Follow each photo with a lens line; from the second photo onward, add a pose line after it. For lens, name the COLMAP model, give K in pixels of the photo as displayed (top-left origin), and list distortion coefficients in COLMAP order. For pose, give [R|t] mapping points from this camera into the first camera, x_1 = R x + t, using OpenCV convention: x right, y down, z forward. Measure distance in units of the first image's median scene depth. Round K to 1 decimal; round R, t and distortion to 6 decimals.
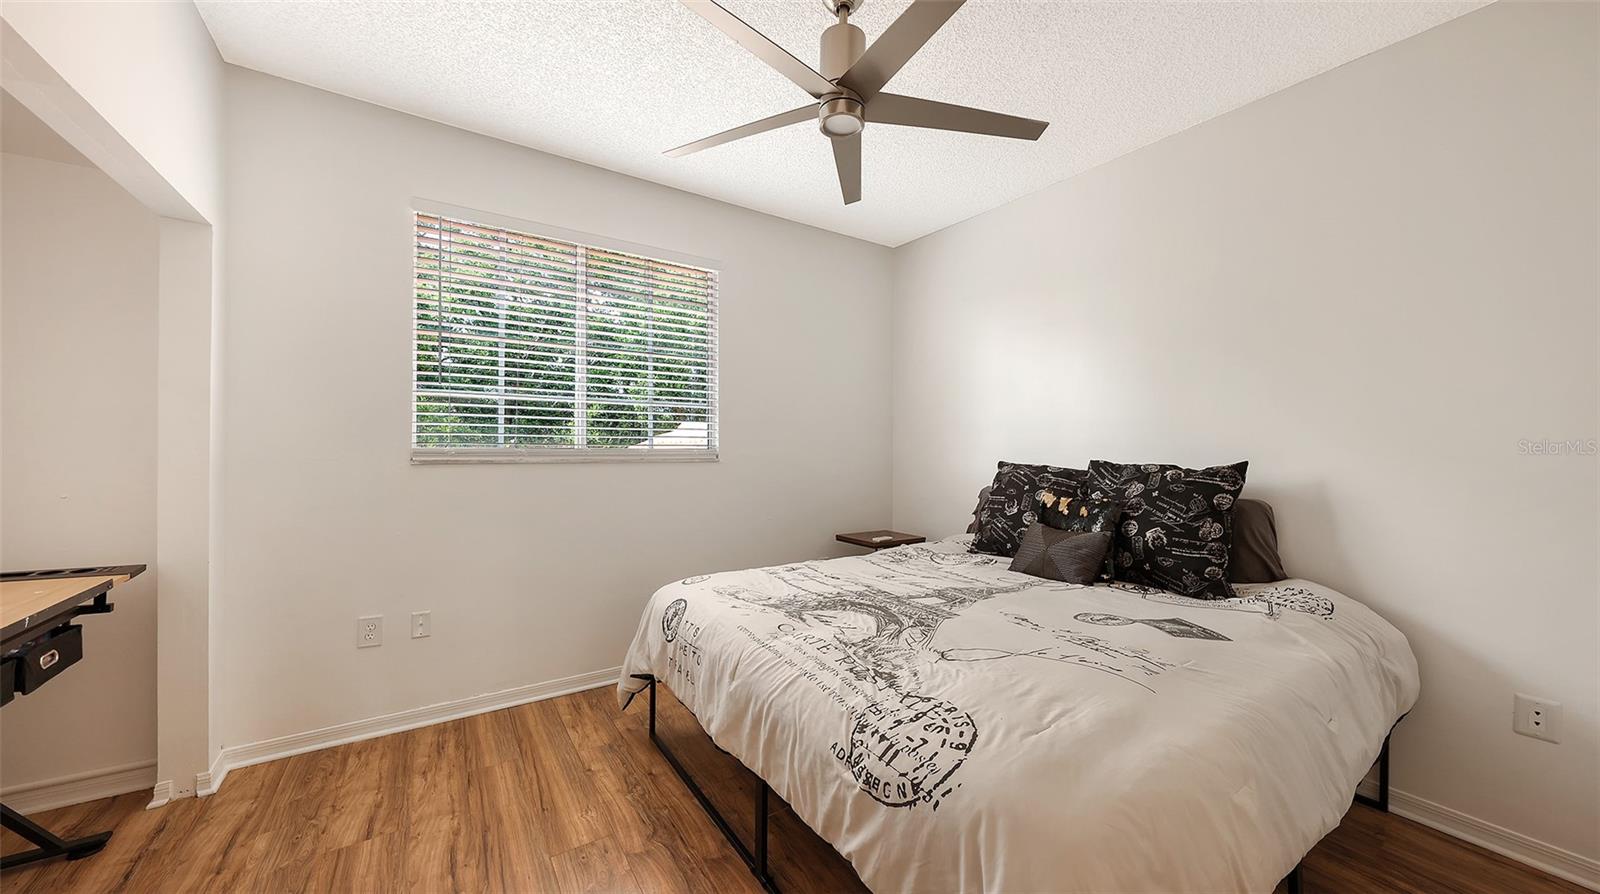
lens RADIAL K [[551.2, 0, 804.0], [0, 551.2, 450.9], [0, 0, 1]] dist [0.004240, -0.001753]
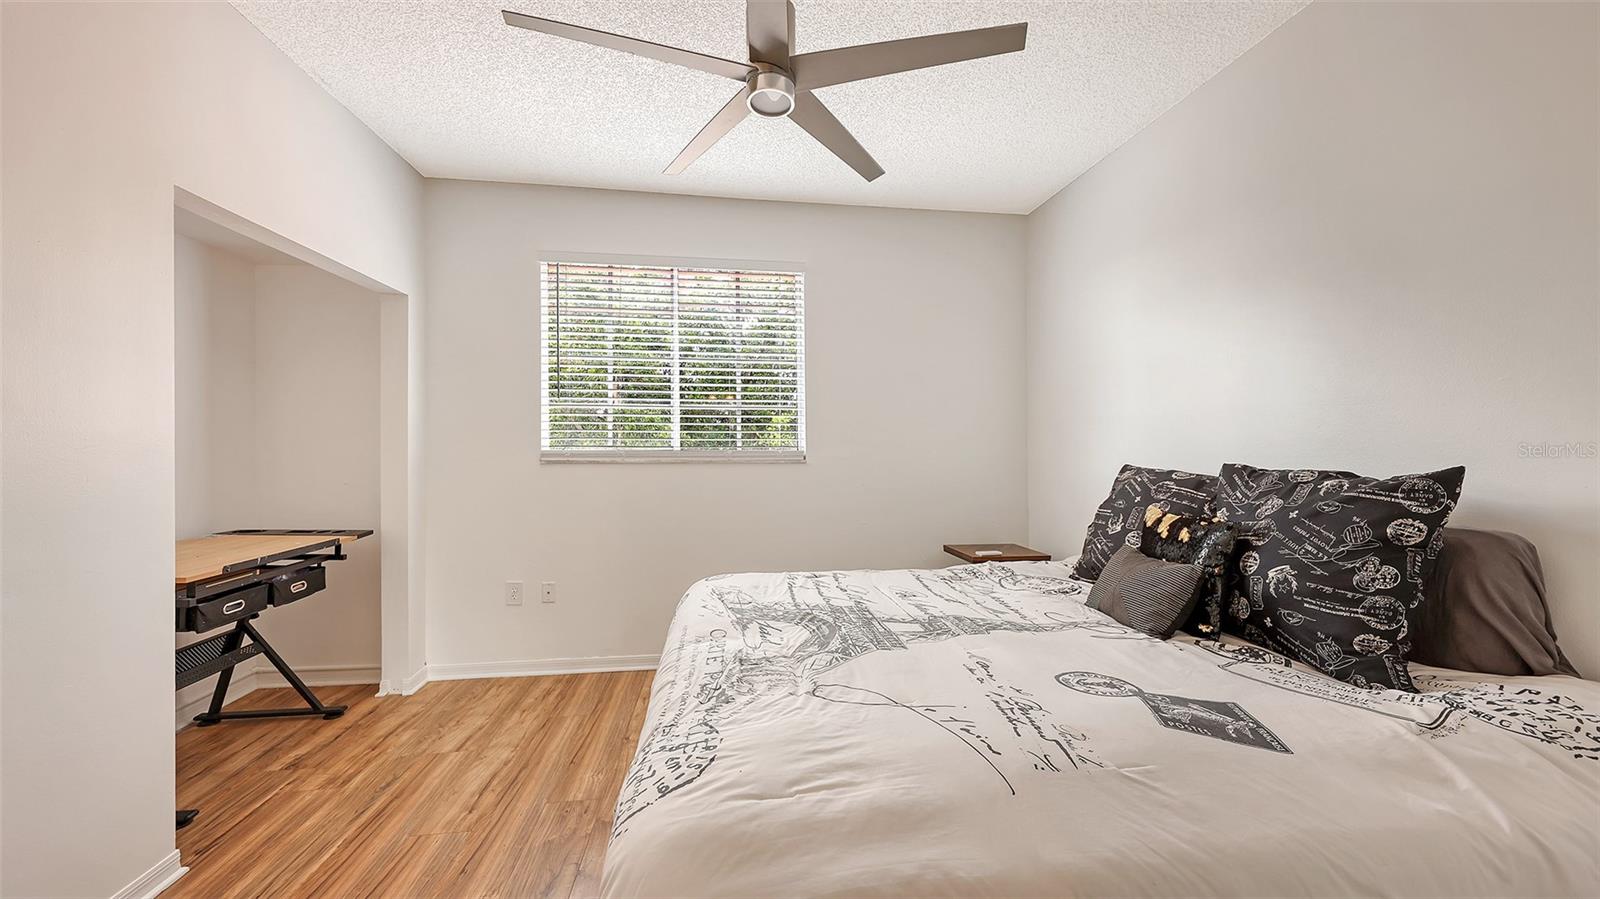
lens RADIAL K [[551.2, 0, 803.7], [0, 551.2, 451.7], [0, 0, 1]] dist [0.004240, -0.001753]
pose [[0.899730, -0.003603, -0.436432, 0.463416], [0.002569, 0.999992, -0.002958, 0.002800], [0.436439, 0.001540, 0.899733, 0.166109]]
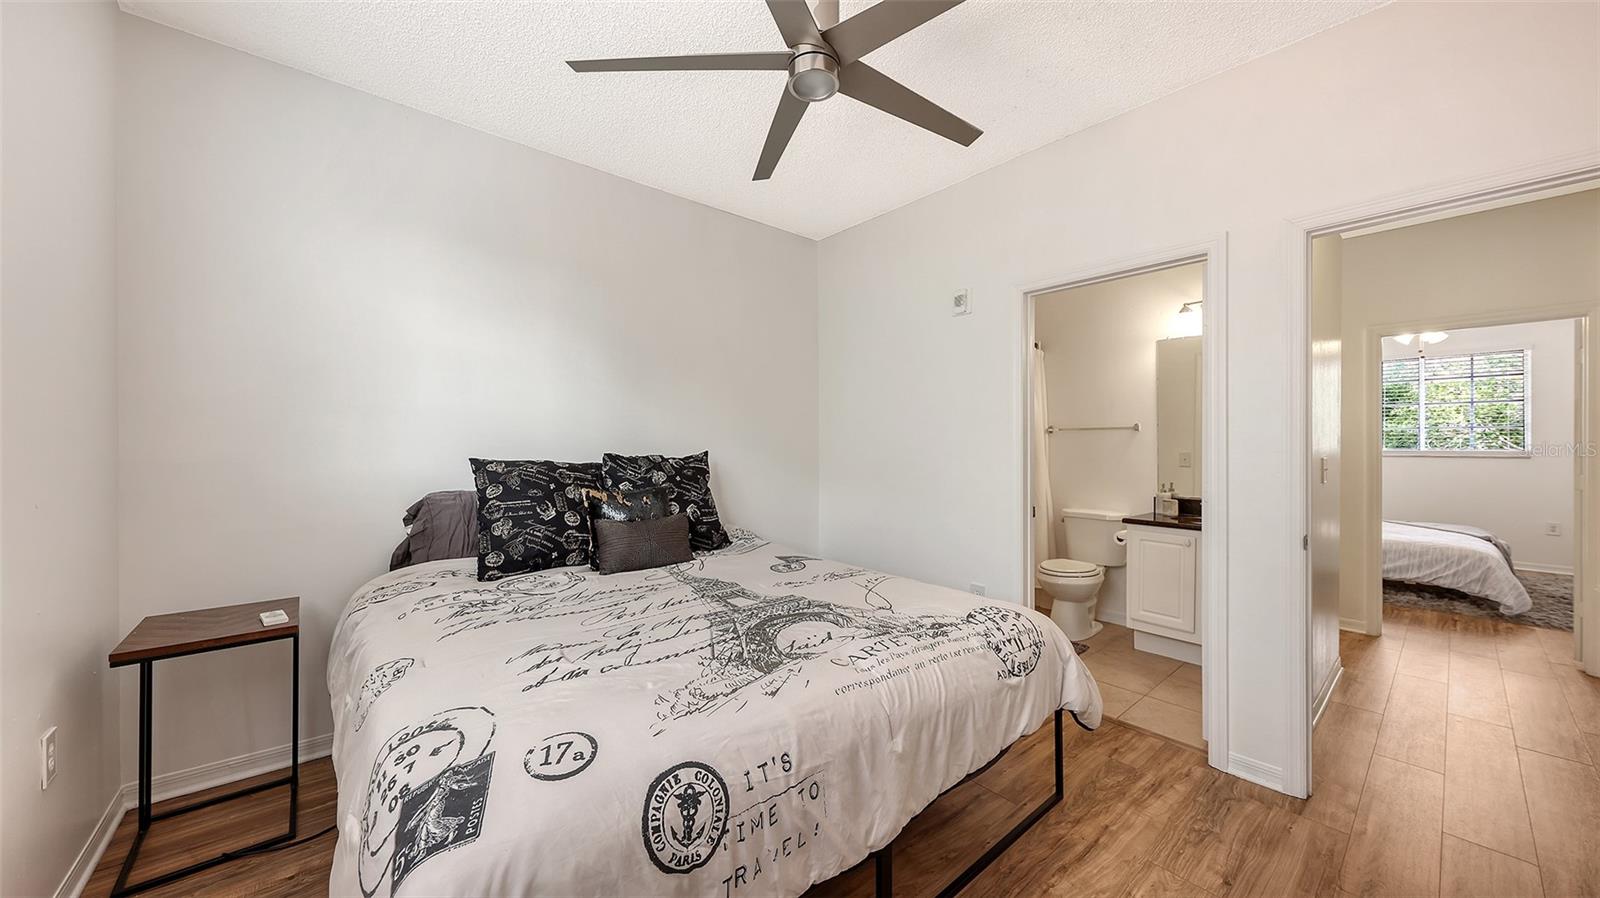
lens RADIAL K [[551.2, 0, 792.9], [0, 551.2, 439.3], [0, 0, 1]] dist [0.004240, -0.001753]
pose [[-0.095281, -0.000680, 0.995450, -0.748713], [0.001058, 0.999999, 0.000784, -0.014526], [-0.995450, 0.001128, -0.095280, 1.006226]]
